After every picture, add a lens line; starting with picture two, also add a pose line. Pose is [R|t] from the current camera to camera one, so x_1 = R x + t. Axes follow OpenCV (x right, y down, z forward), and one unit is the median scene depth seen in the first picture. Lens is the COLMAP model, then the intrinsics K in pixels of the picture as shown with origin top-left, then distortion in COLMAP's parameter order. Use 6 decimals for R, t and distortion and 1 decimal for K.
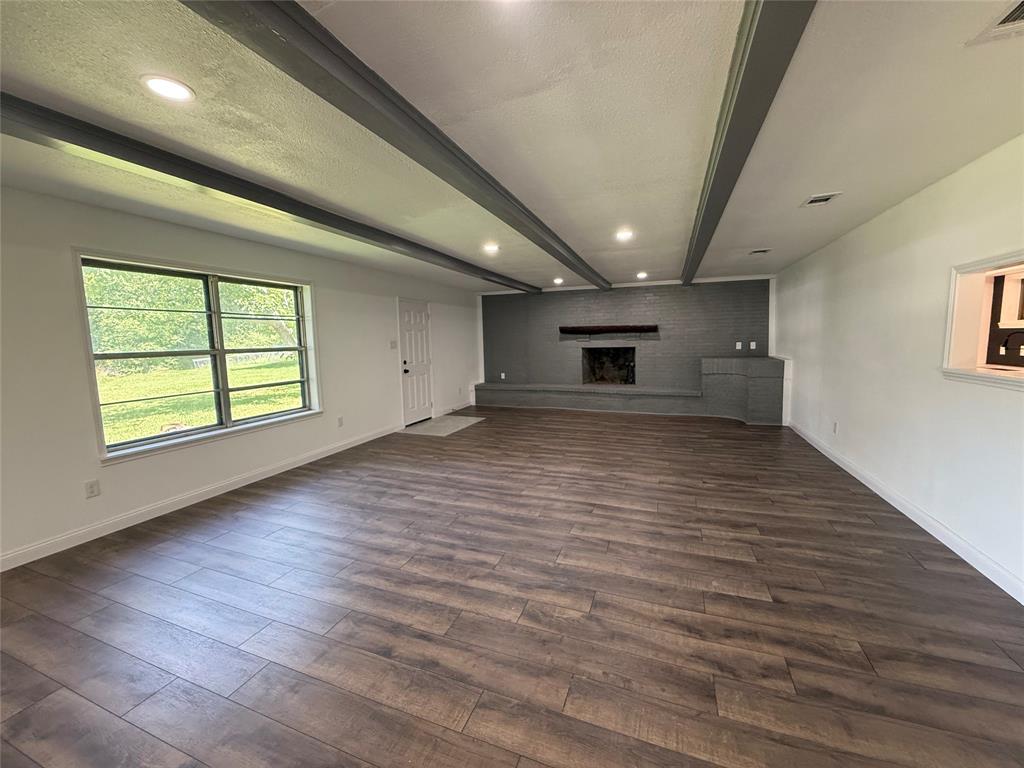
lens RADIAL K [[409.3, 0, 511.0], [0, 409.3, 383.2], [0, 0, 1]] dist [0.000987, 0.000174]
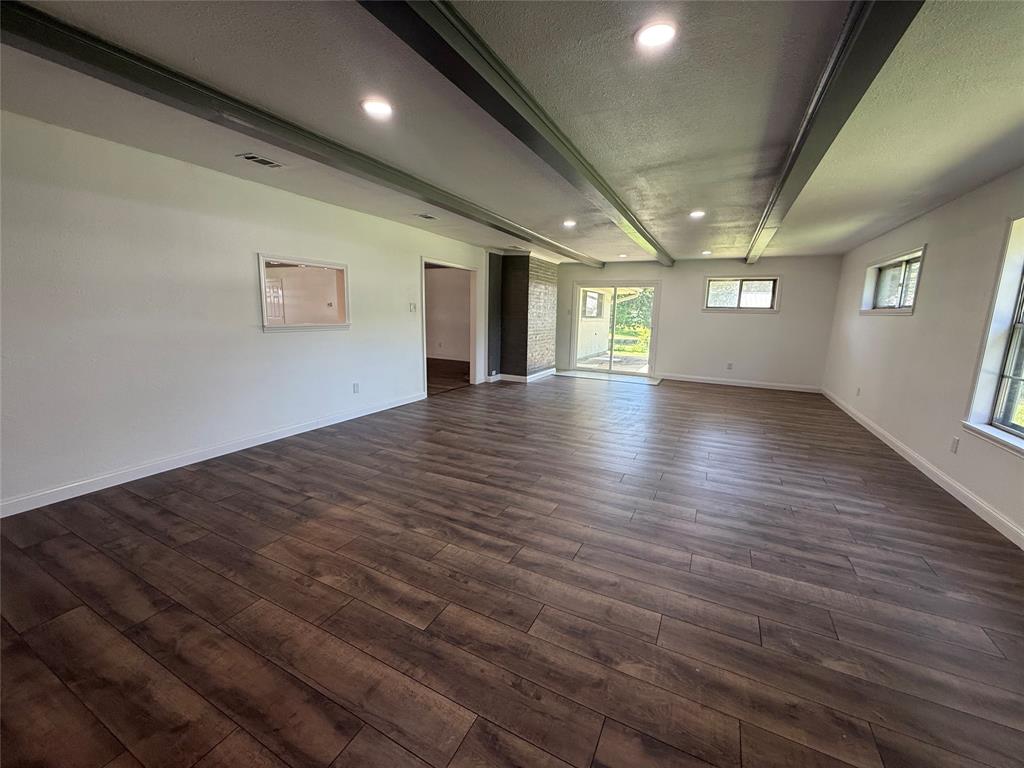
lens RADIAL K [[409.3, 0, 511.0], [0, 409.3, 383.2], [0, 0, 1]] dist [0.000987, 0.000174]
pose [[-0.994634, -0.022409, 0.100997, 0.039628], [0.006583, 0.960570, 0.277960, -0.170965], [-0.103243, 0.277134, -0.955268, 1.705456]]
